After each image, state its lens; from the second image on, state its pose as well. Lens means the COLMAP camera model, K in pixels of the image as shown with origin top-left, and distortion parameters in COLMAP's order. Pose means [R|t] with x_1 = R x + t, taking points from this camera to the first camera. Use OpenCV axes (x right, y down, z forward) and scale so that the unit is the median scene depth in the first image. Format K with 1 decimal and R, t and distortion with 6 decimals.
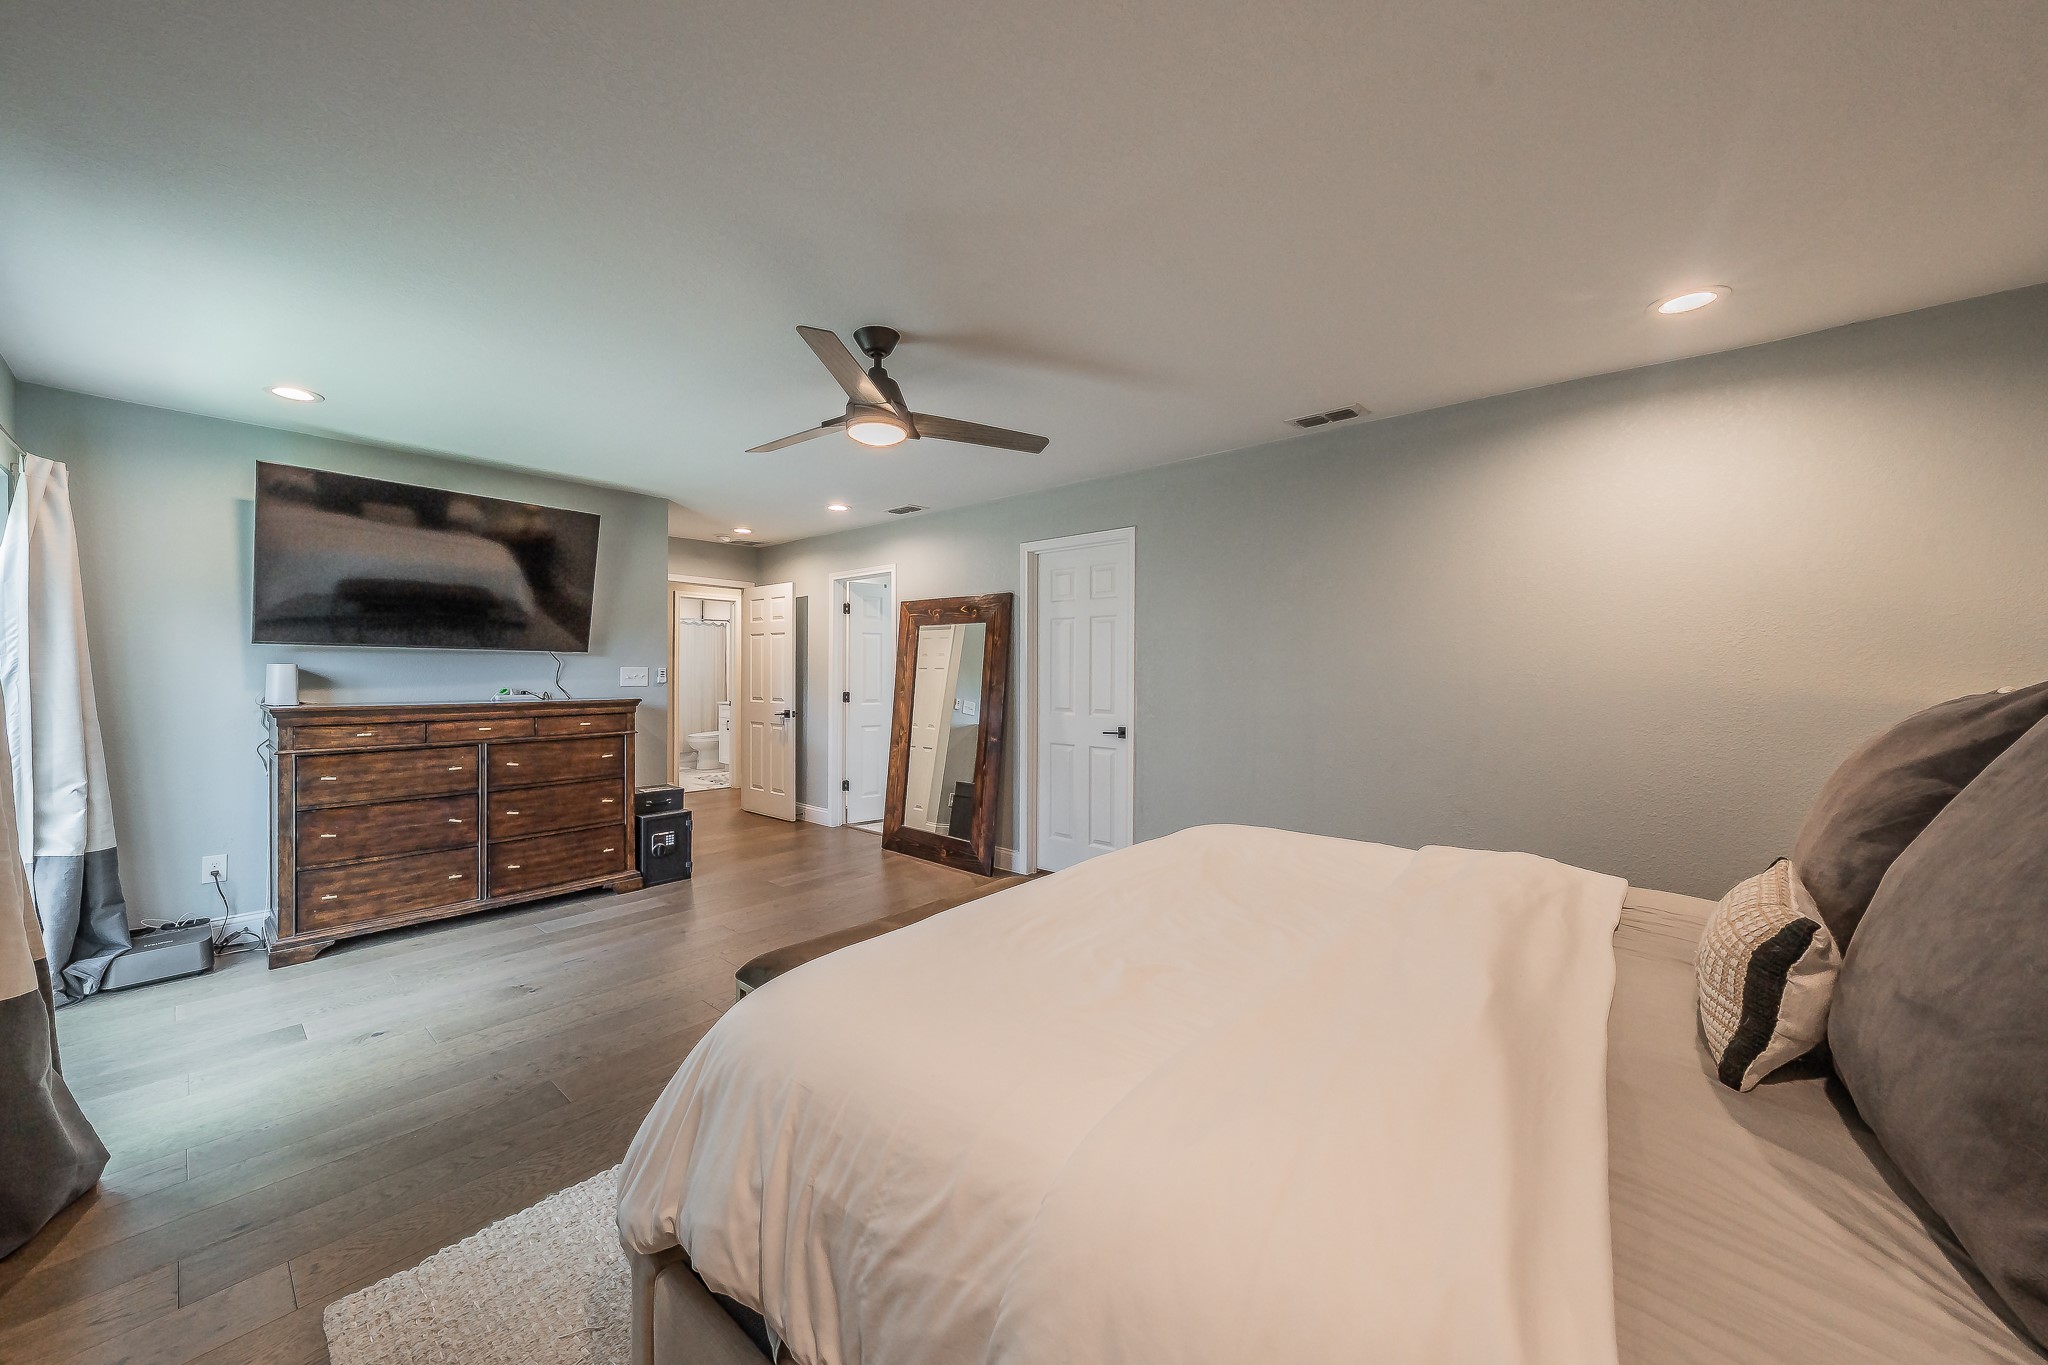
lens RADIAL K [[746.3, 0, 1035.3], [0, 746.3, 687.3], [0, 0, 1]] dist [-0.005530, 0.000337]
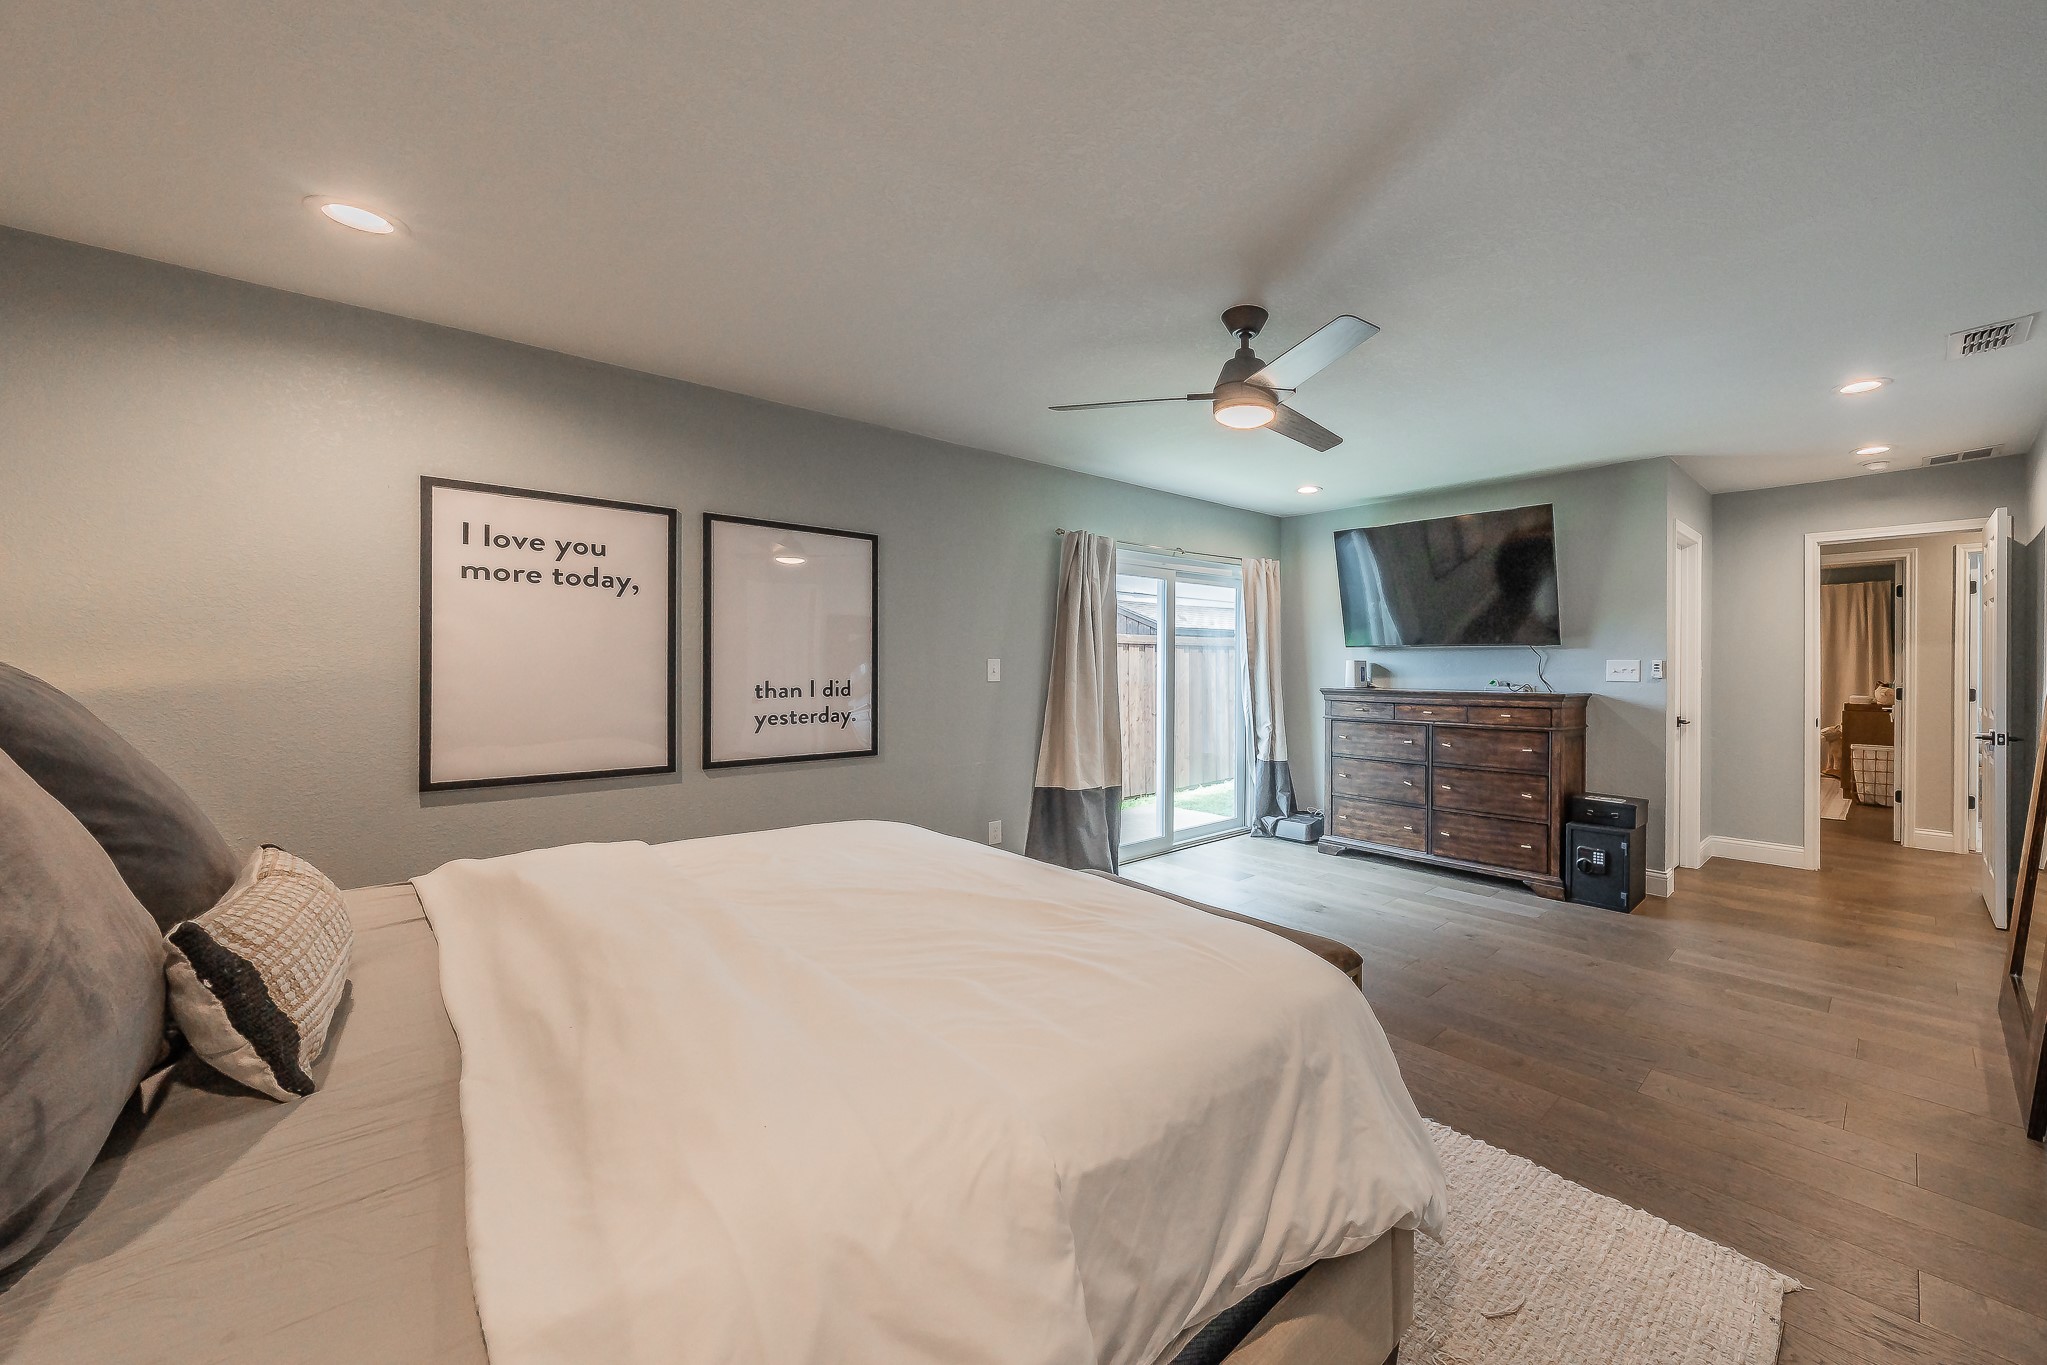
lens RADIAL K [[679.8, 0, 1030.5], [0, 679.8, 671.3], [0, 0, 1]] dist [-0.003737, 0.000060]
pose [[-0.166935, 0.002736, -0.985964, 0.428312], [-0.019258, 0.999796, 0.006035, -0.004931], [0.985780, 0.019995, -0.166848, 0.516685]]
